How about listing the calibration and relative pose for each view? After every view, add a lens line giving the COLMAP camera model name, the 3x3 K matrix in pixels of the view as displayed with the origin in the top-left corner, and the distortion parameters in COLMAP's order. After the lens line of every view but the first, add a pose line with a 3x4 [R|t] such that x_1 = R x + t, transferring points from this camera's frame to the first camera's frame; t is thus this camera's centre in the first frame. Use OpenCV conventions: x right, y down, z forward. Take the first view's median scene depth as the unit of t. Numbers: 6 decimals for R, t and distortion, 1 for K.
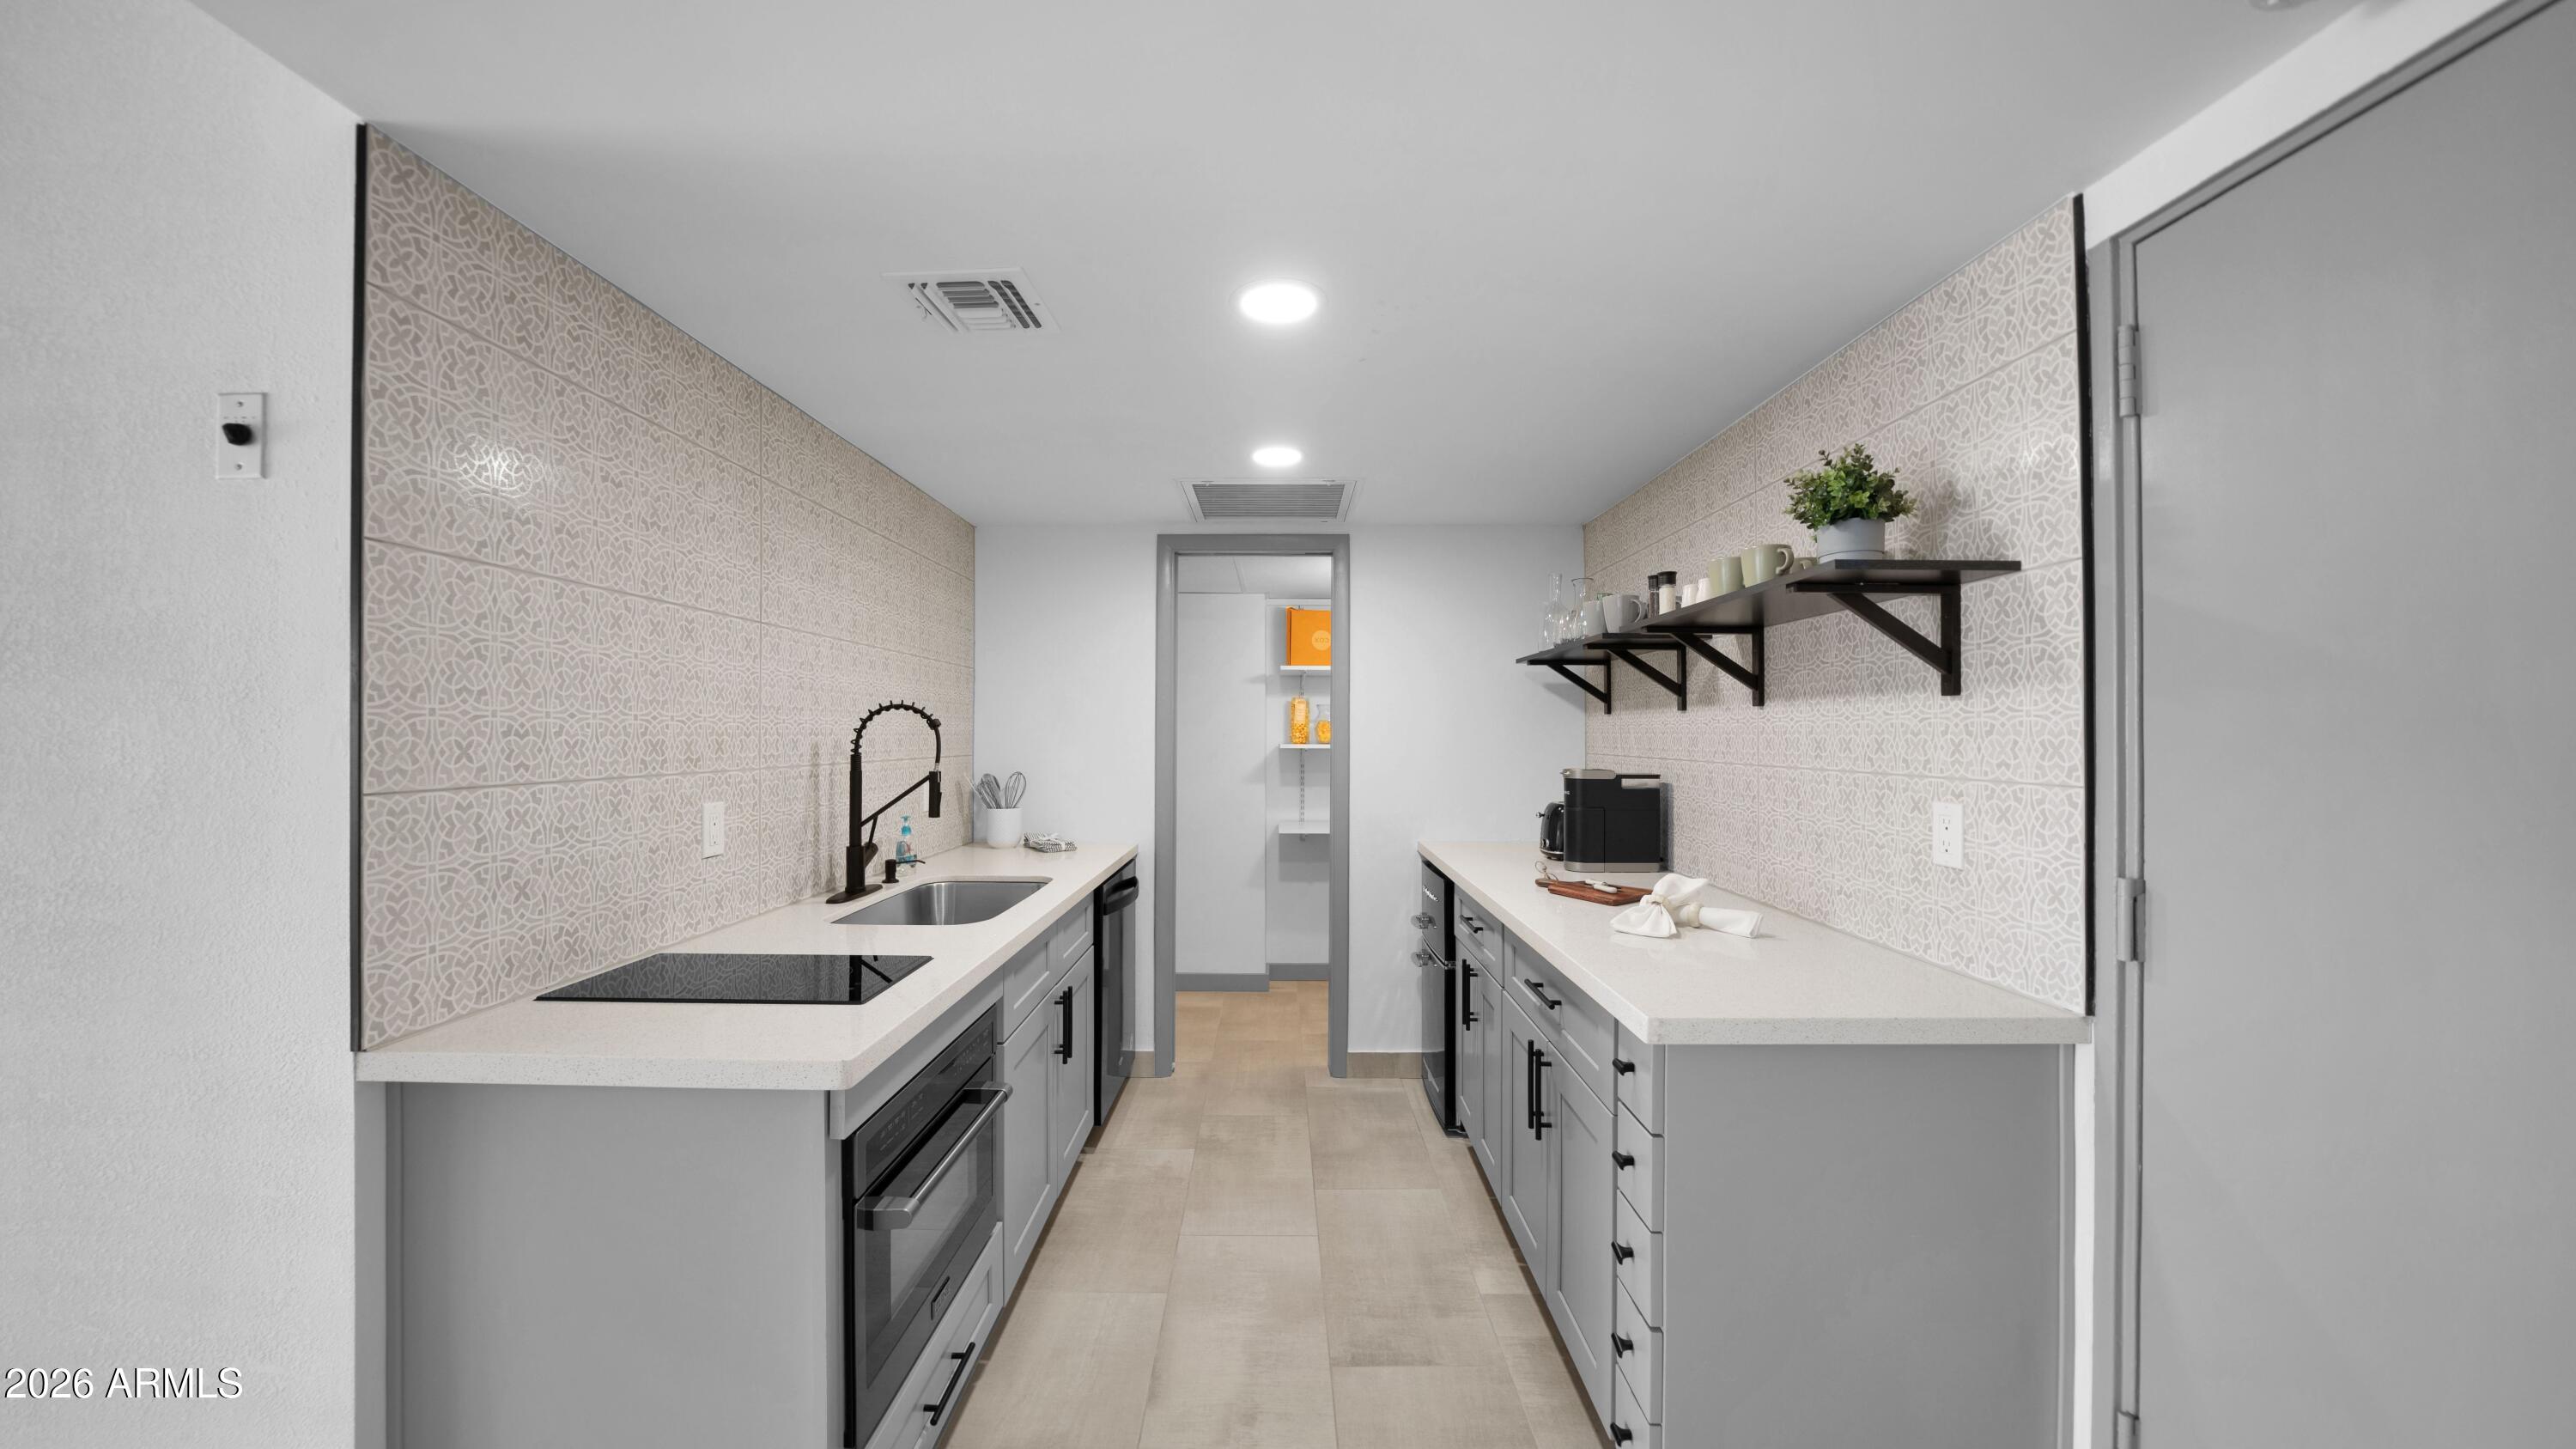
lens RADIAL K [[892.0, 0, 1269.1], [0, 892.0, 726.9], [0, 0, 1]] dist [-0.029233, -0.000003]
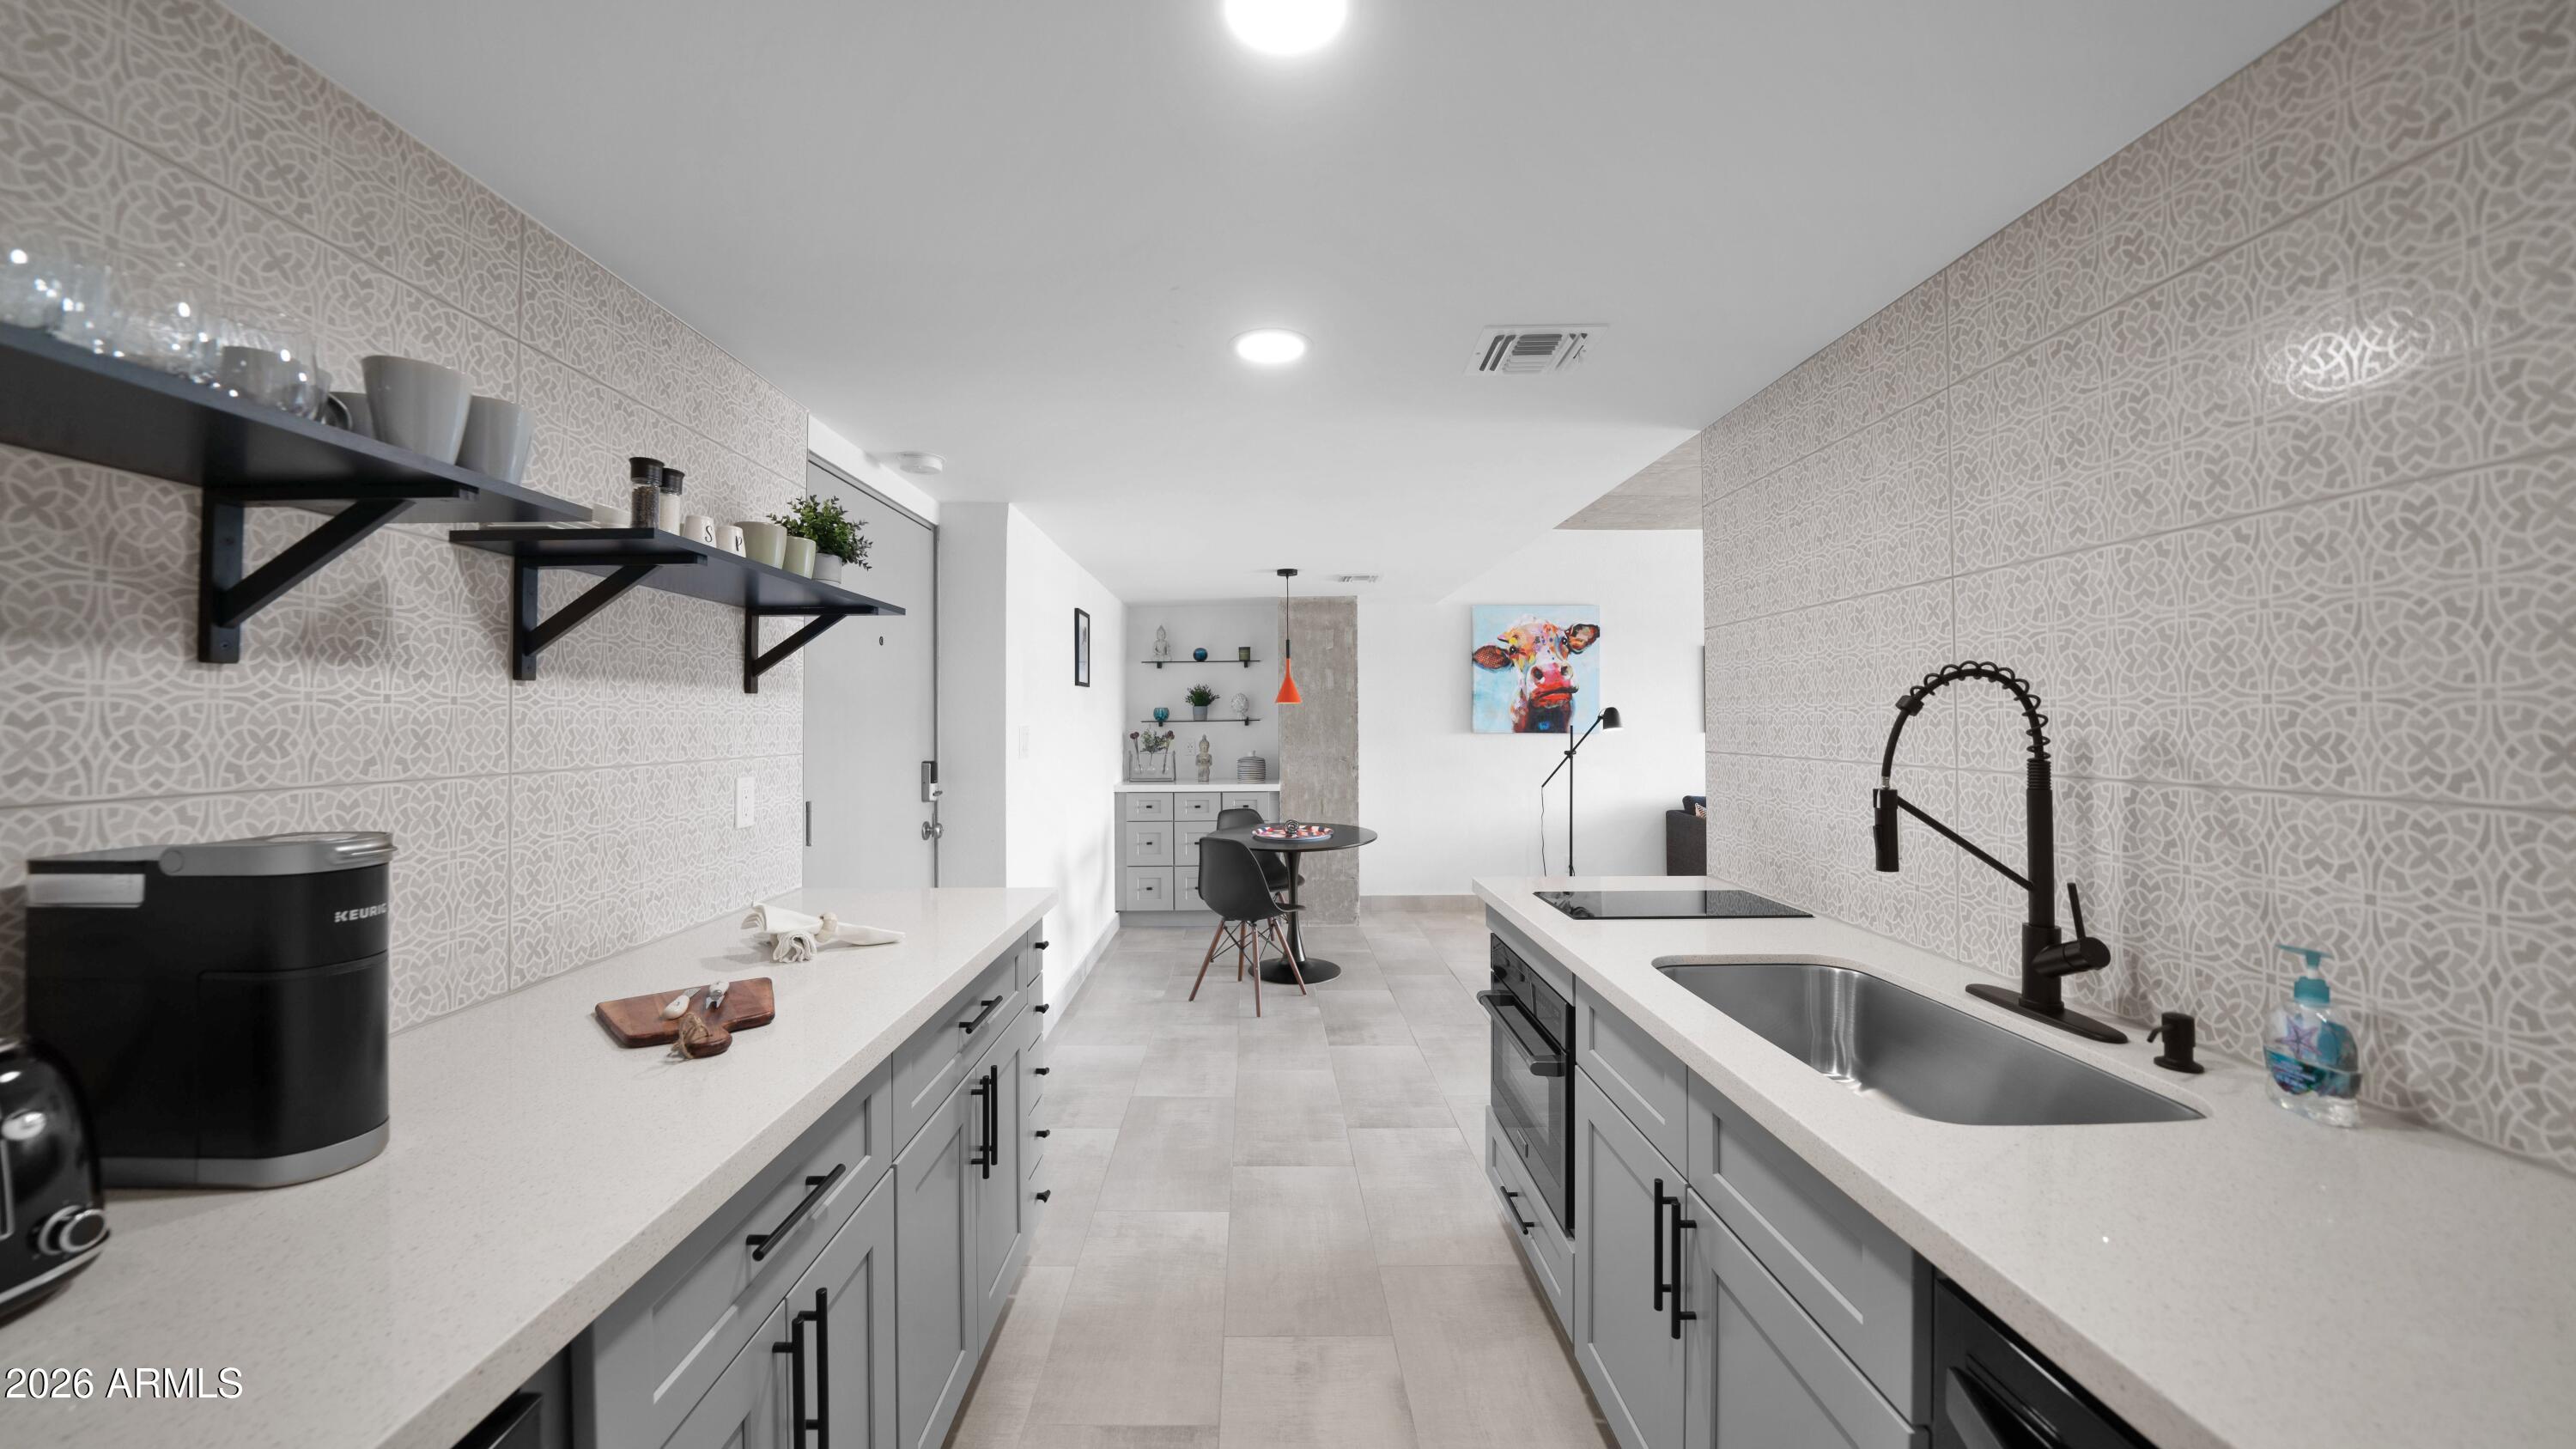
lens RADIAL K [[899.3, 0, 1263.2], [0, 899.3, 706.4], [0, 0, 1]] dist [-0.028135, -0.000033]
pose [[-0.999877, -0.000355, -0.015650, 0.034479], [0.000000, 0.999744, -0.022628, 0.010955], [0.015654, -0.022626, -0.999621, 1.881976]]
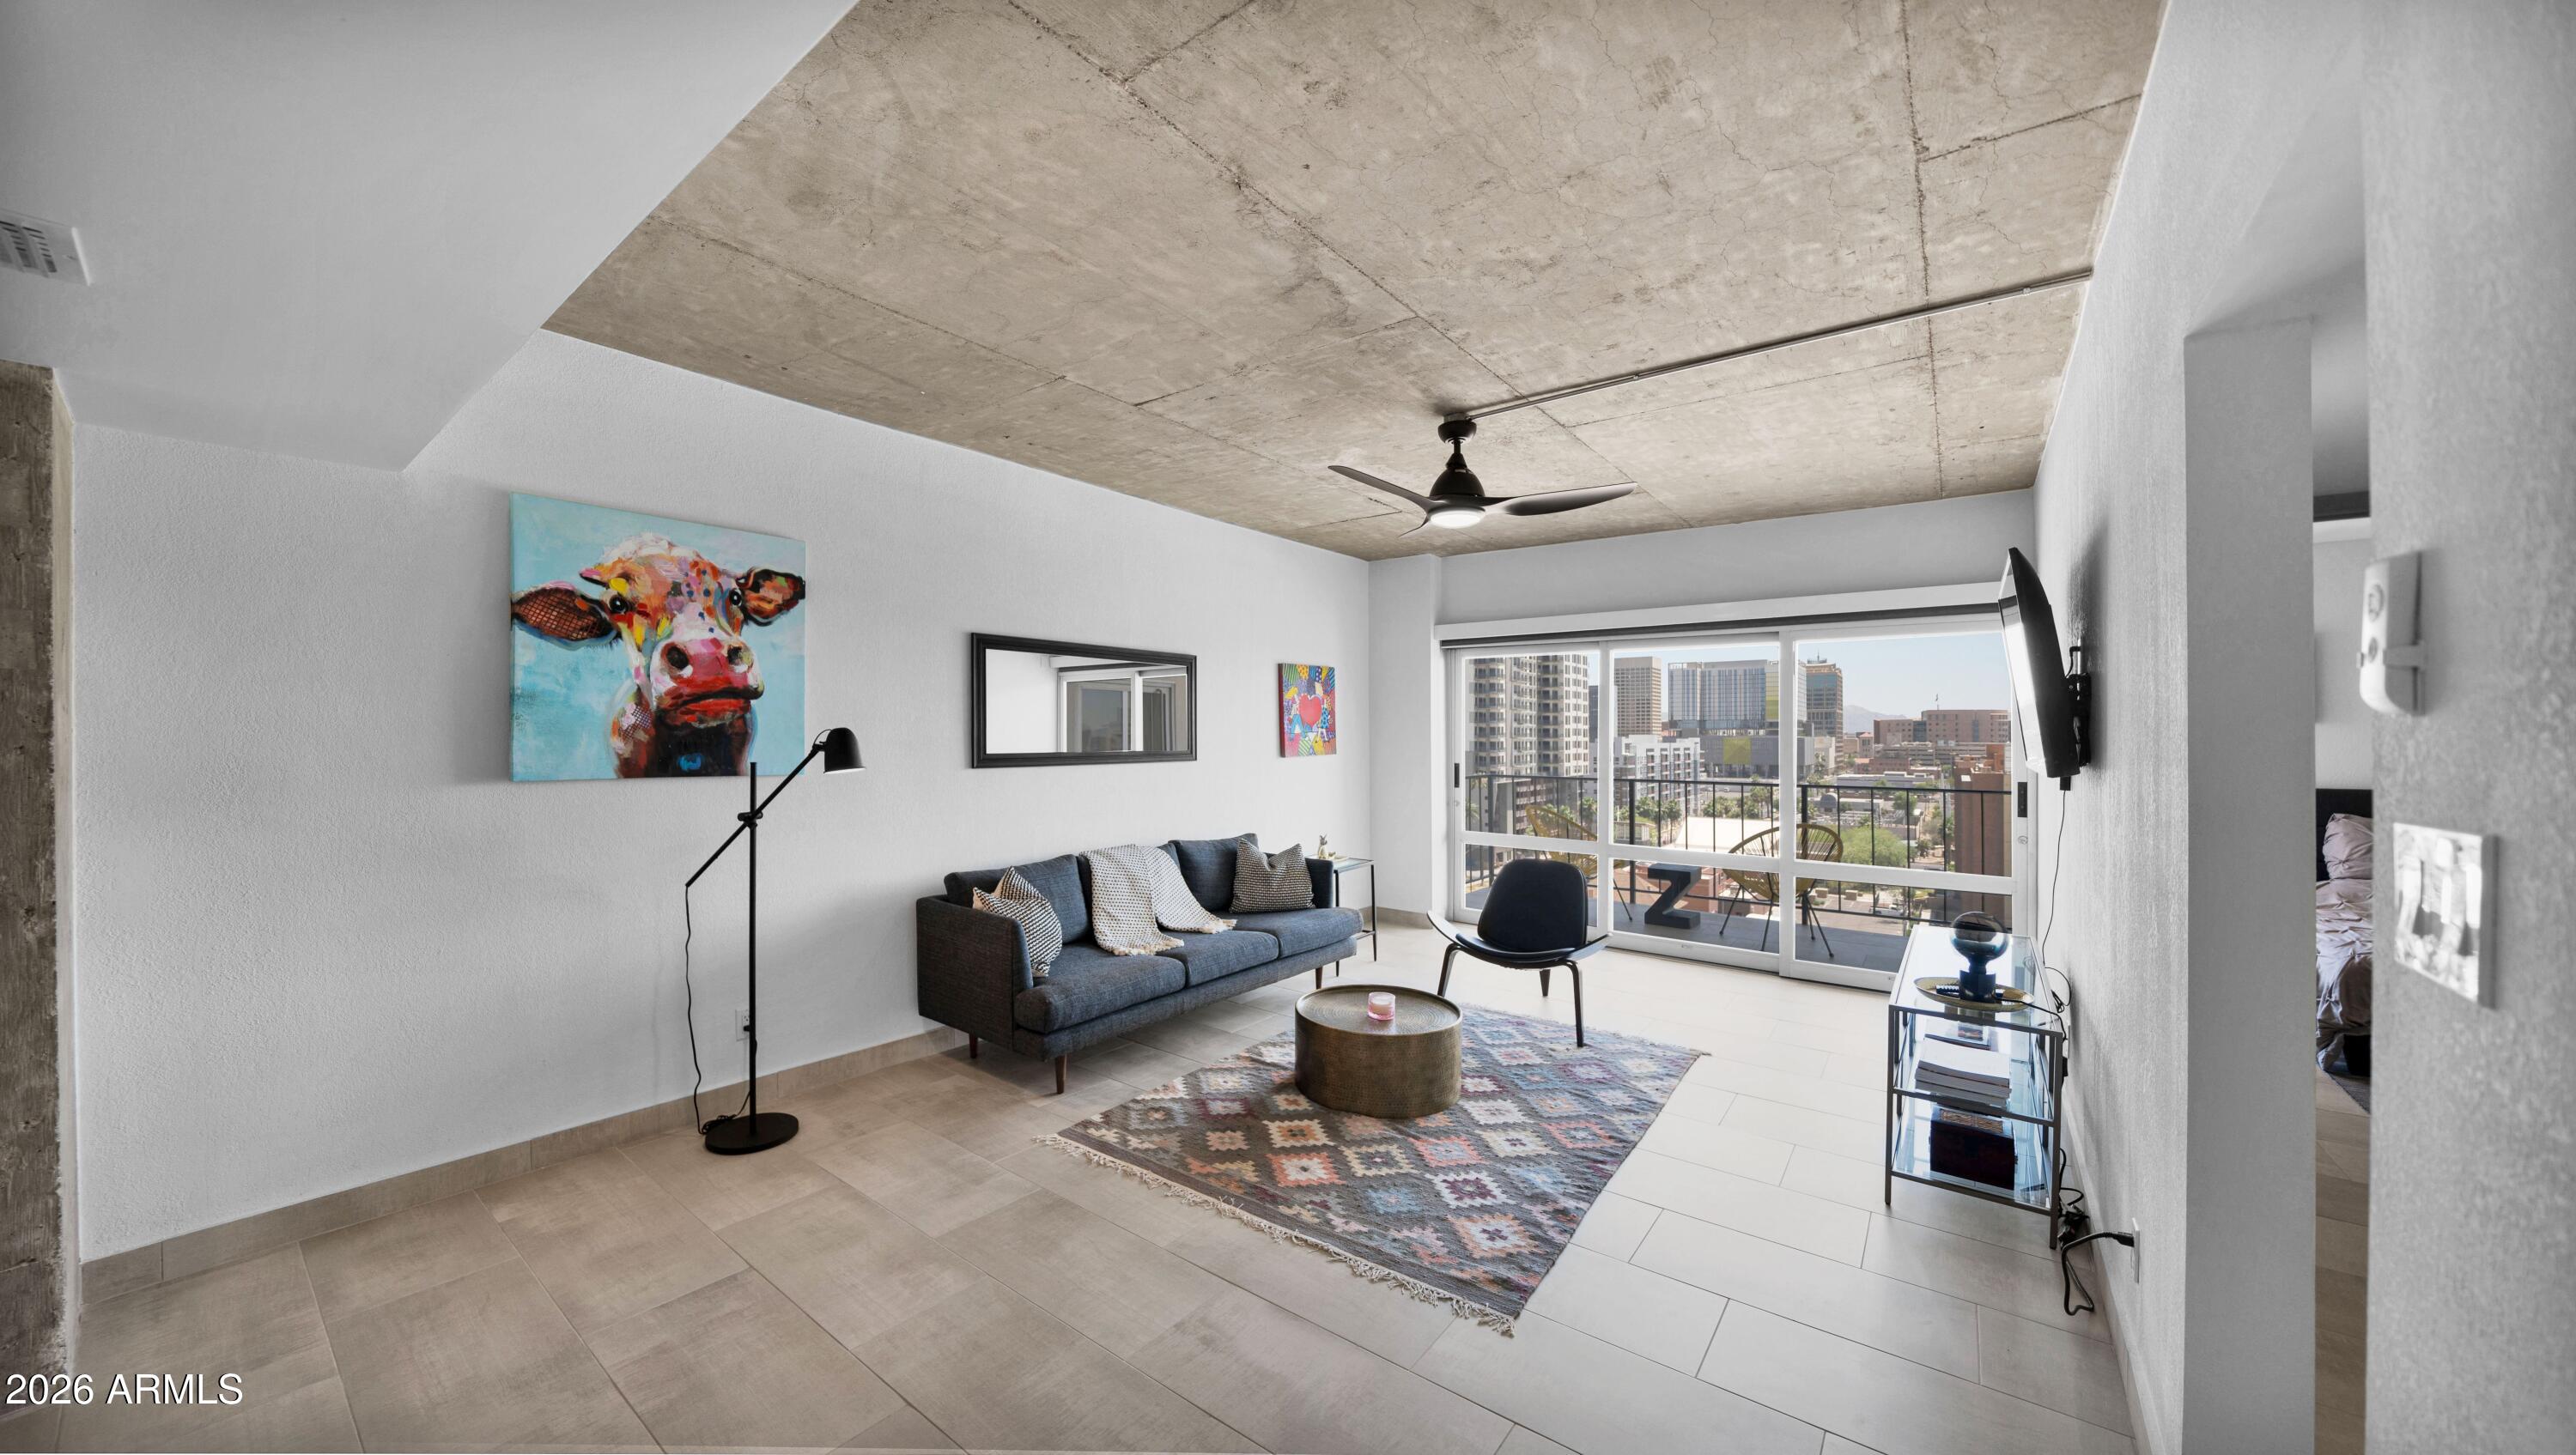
lens RADIAL K [[891.8, 0, 1265.7], [0, 891.8, 738.2], [0, 0, 1]] dist [-0.026434, 0.000058]
pose [[-0.603155, -0.002450, -0.797620, -0.393097], [0.003523, 0.999977, -0.005735, -0.023962], [0.797616, -0.006269, -0.603133, 0.429001]]
